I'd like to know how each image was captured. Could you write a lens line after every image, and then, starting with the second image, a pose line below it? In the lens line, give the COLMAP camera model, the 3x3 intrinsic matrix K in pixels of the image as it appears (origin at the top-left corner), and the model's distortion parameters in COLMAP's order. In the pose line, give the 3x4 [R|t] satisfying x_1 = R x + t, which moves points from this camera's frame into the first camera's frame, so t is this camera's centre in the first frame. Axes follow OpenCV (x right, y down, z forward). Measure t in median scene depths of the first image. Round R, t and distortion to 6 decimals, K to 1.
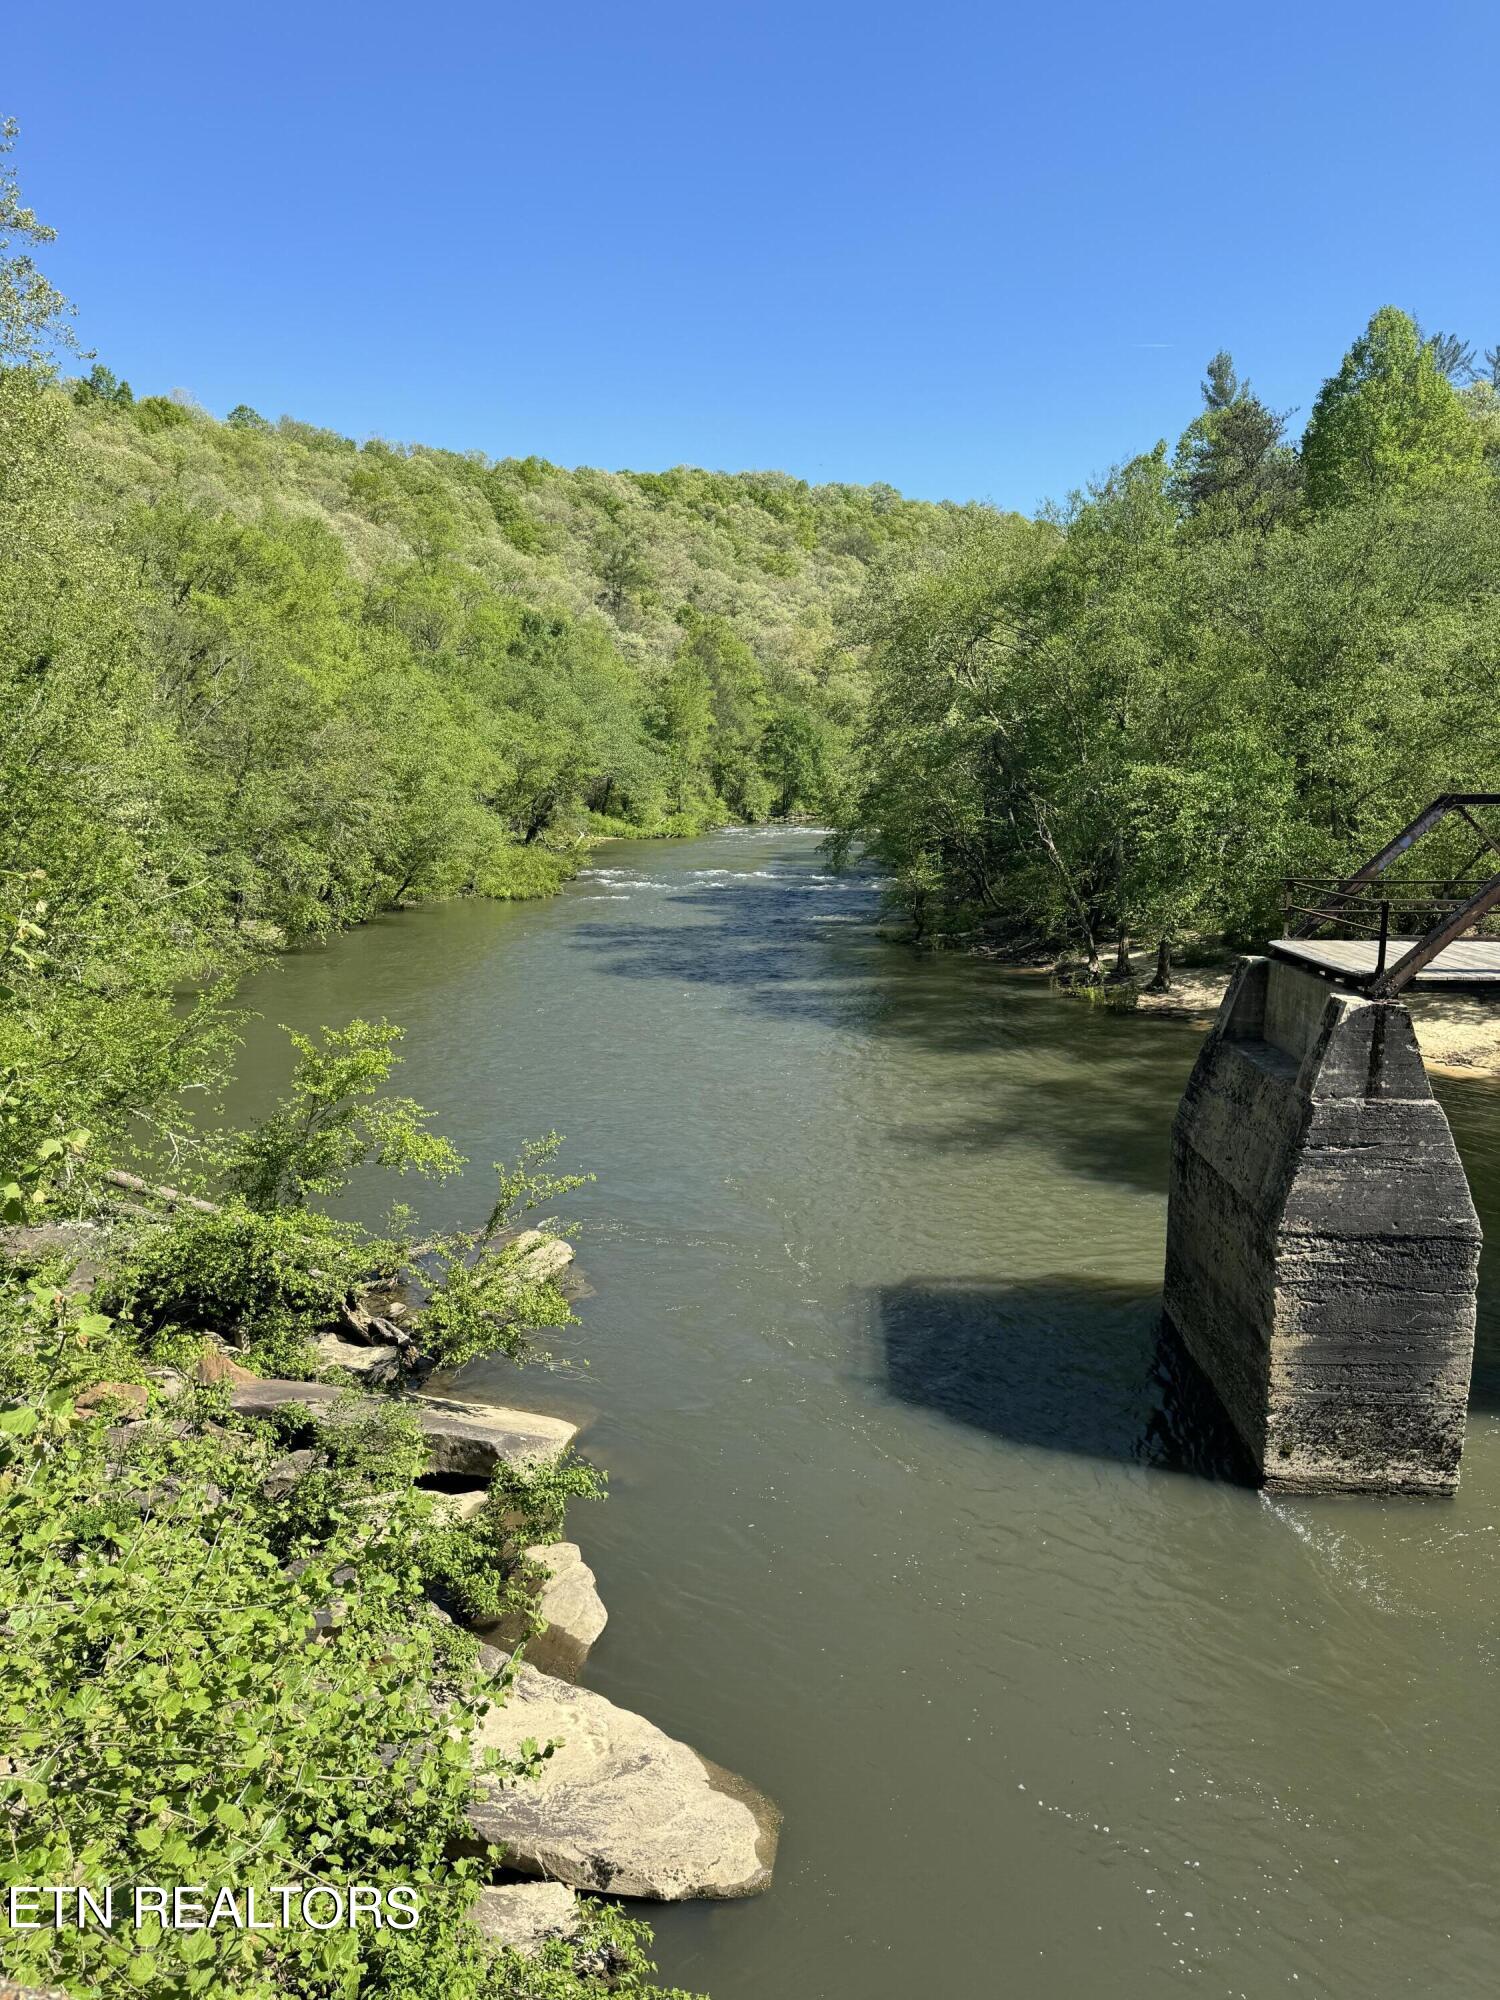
lens RADIAL K [[1442.9, 0, 750.0], [0, 1442.9, 1000.0], [0, 0, 1]] dist [0.034331, -0.052749]
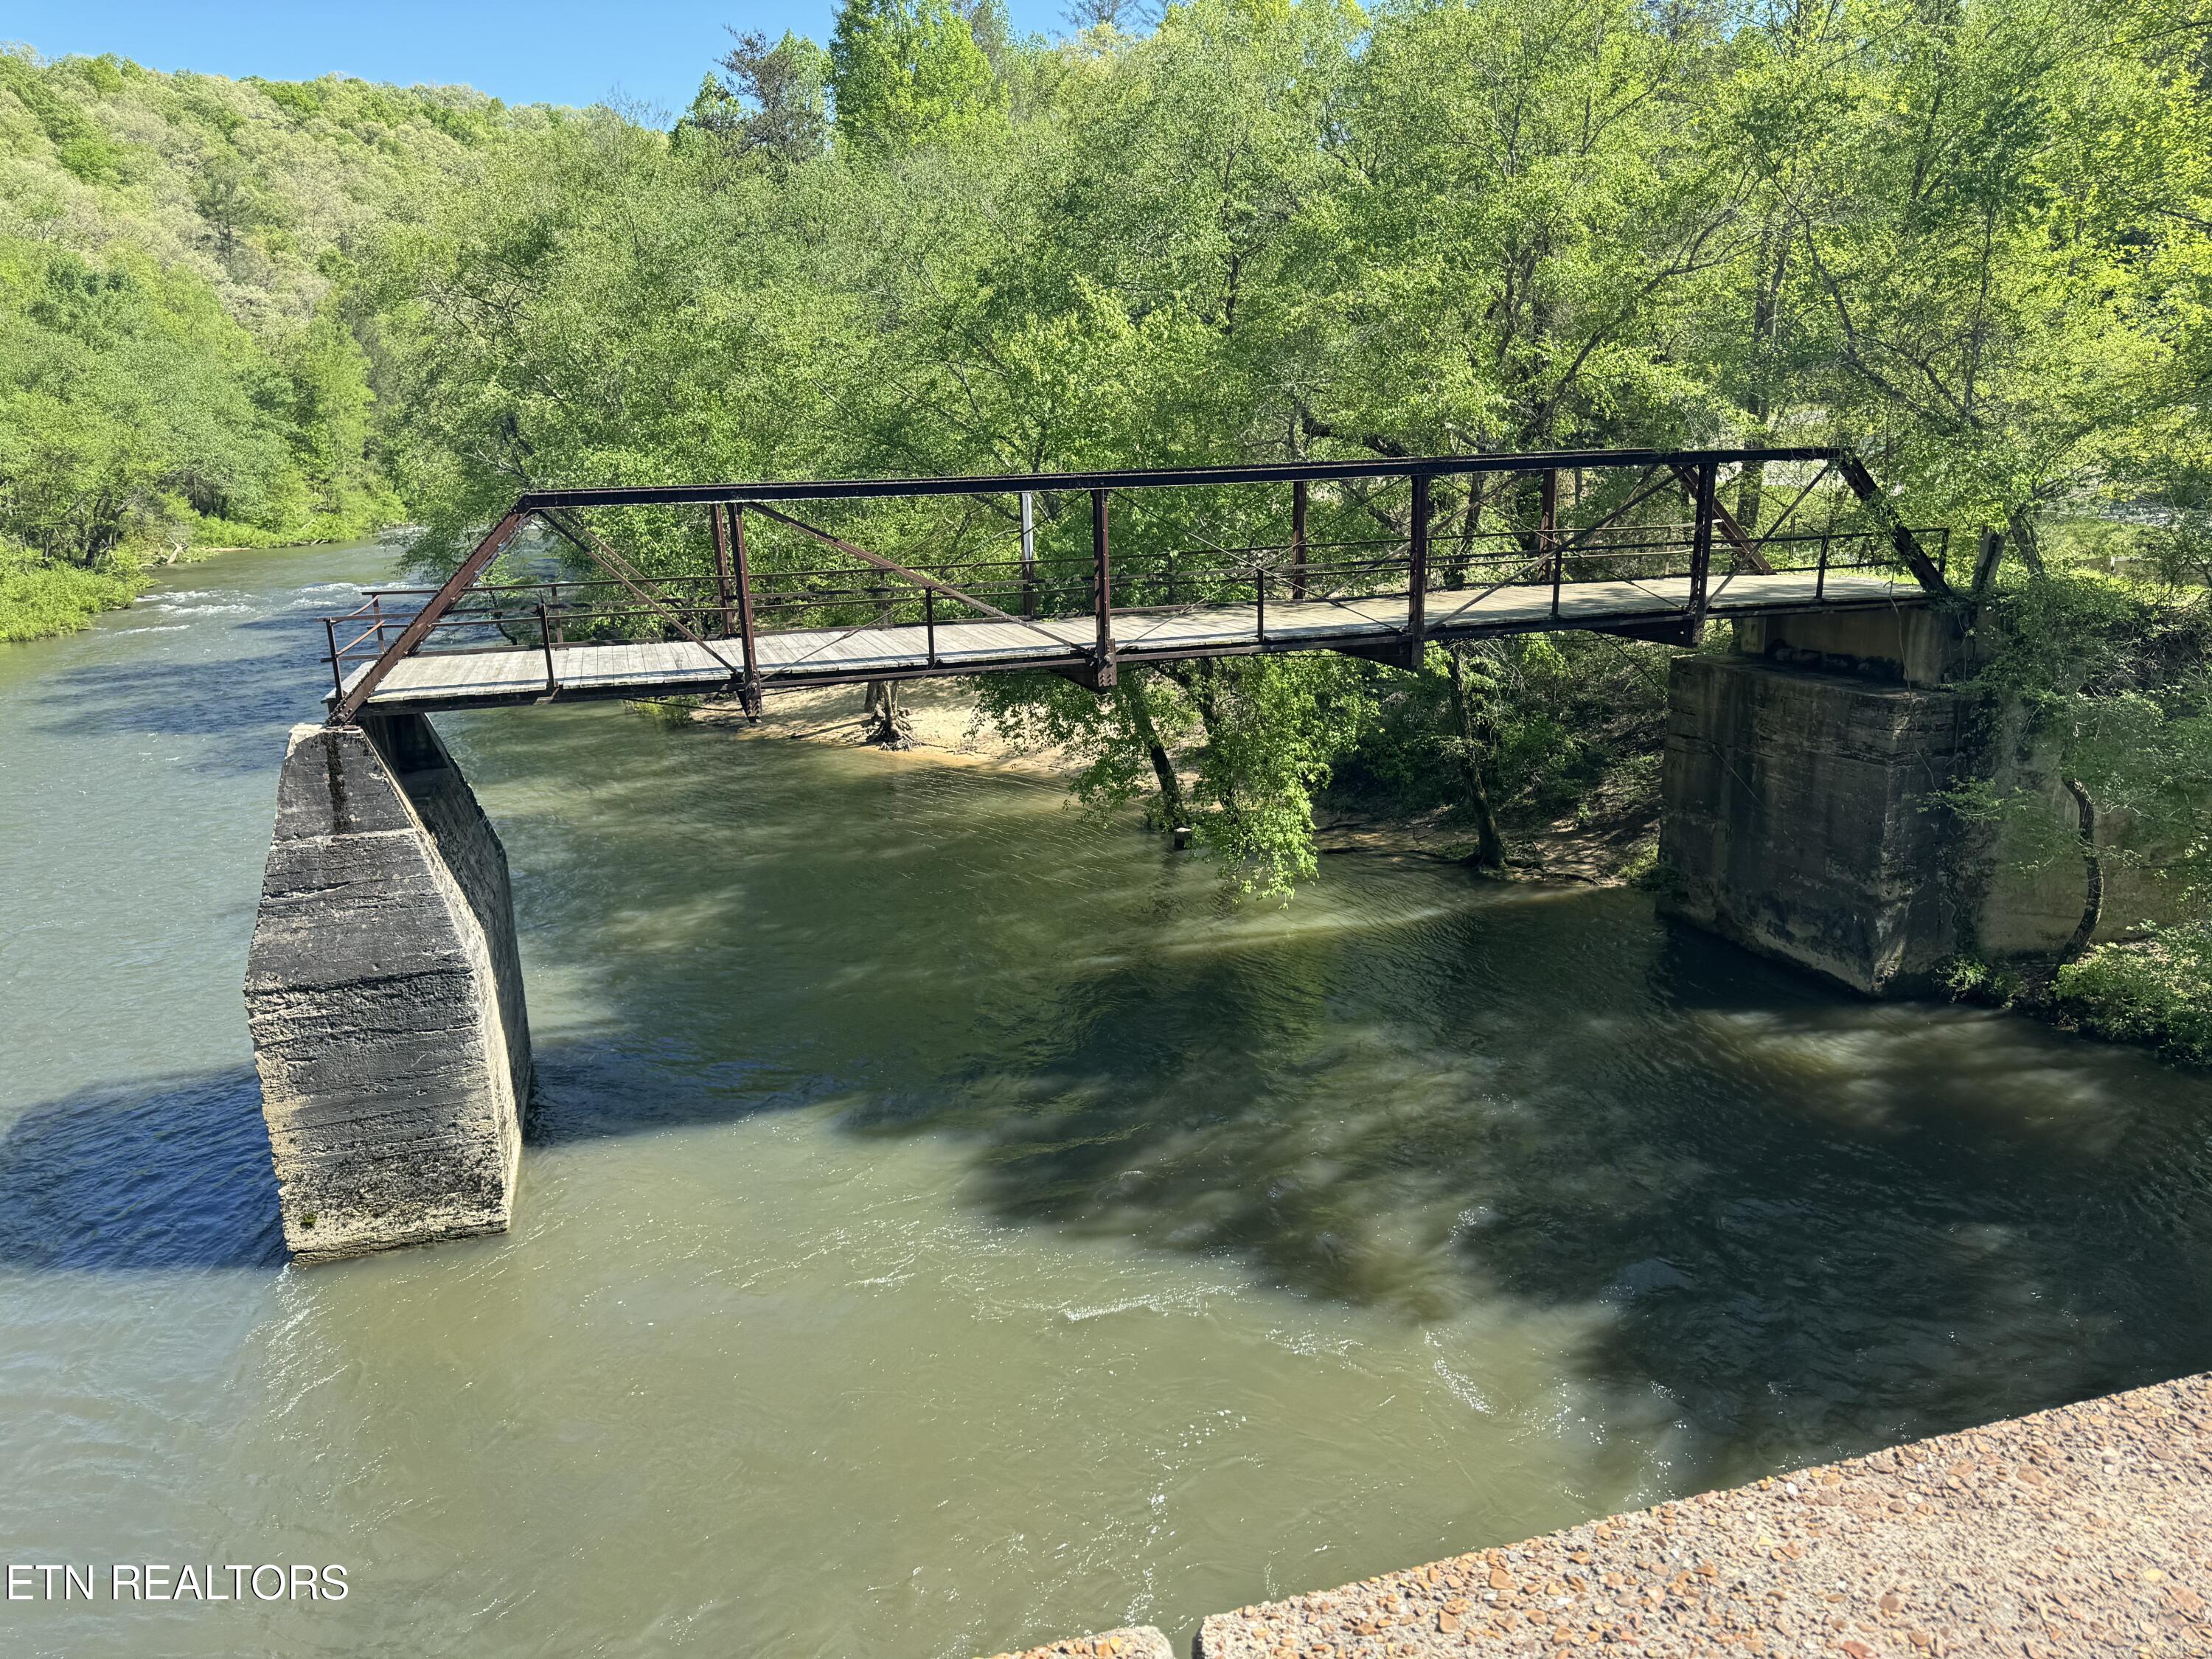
lens RADIAL K [[1595.8, 0, 1106.0], [0, 1595.8, 829.5], [0, 0, 1]] dist [0.034331, -0.052749]
pose [[0.932514, -0.113368, 0.342878, 0.522527], [0.086454, 0.991921, 0.092840, 0.011842], [-0.350633, -0.056932, 0.934781, -0.122154]]
